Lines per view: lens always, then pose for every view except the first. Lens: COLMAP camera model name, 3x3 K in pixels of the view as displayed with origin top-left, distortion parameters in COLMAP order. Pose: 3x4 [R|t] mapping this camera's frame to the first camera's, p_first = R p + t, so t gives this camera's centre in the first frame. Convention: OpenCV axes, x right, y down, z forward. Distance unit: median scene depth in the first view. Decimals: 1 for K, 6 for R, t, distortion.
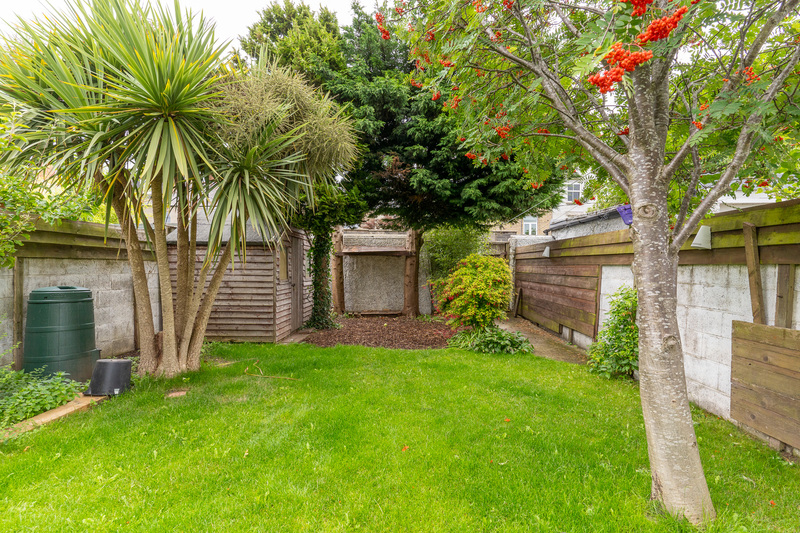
lens RADIAL K [[384.2, 0, 397.5], [0, 384.2, 264.7], [0, 0, 1]] dist [-0.002396, 0.000228]
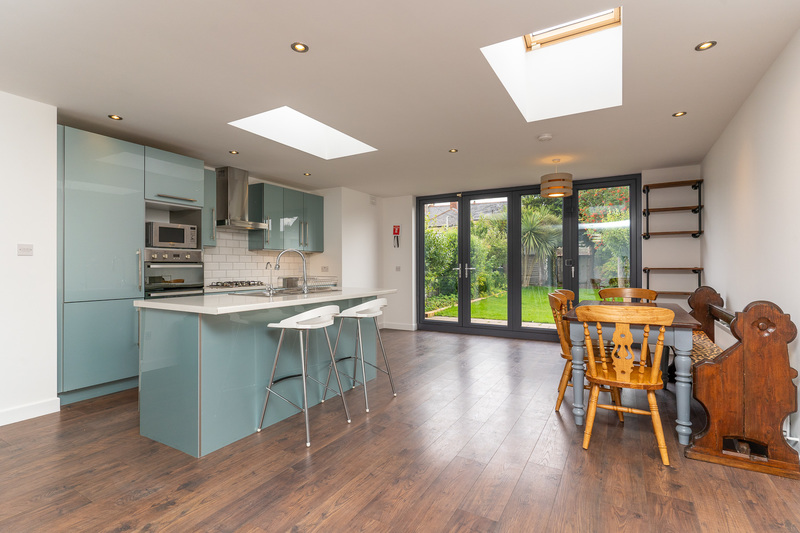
lens RADIAL K [[384.2, 0, 397.5], [0, 384.2, 264.7], [0, 0, 1]] dist [-0.002396, 0.000228]
pose [[0.893795, -0.004704, -0.448452, 0.041754], [0.008391, 0.999945, 0.006236, 0.000468], [0.448398, -0.009337, 0.893785, -1.847500]]
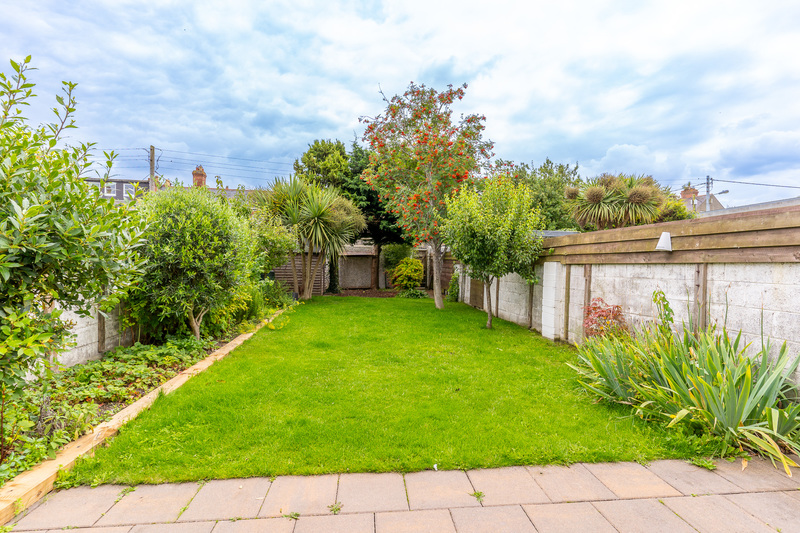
lens RADIAL K [[384.2, 0, 397.5], [0, 384.2, 264.7], [0, 0, 1]] dist [-0.002396, 0.000228]
pose [[0.987797, 0.010958, 0.155359, -0.179442], [-0.012541, 0.999879, 0.009215, -0.007312], [-0.155239, -0.011051, 0.987815, -1.068709]]
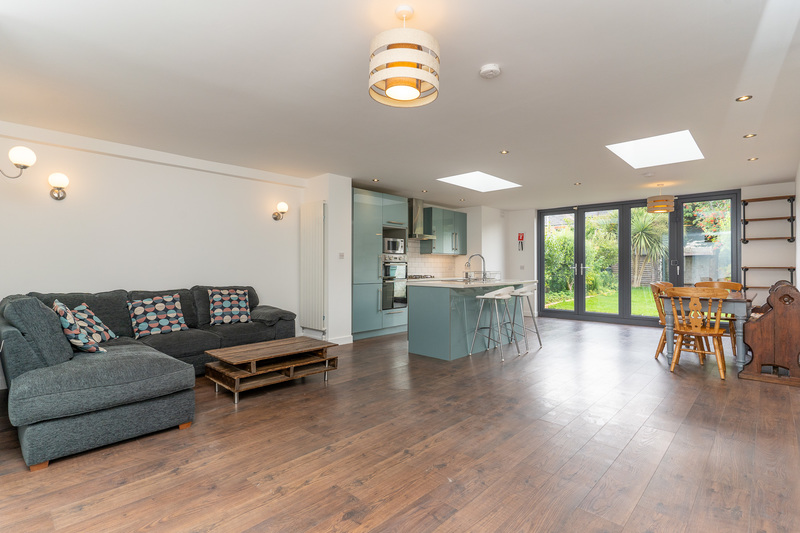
lens RADIAL K [[384.2, 0, 397.5], [0, 384.2, 264.7], [0, 0, 1]] dist [-0.002396, 0.000228]
pose [[0.763953, -0.002661, -0.645267, 0.087897], [0.007036, 0.999966, 0.004207, 0.000036], [0.645234, -0.007754, 0.763946, -2.133912]]
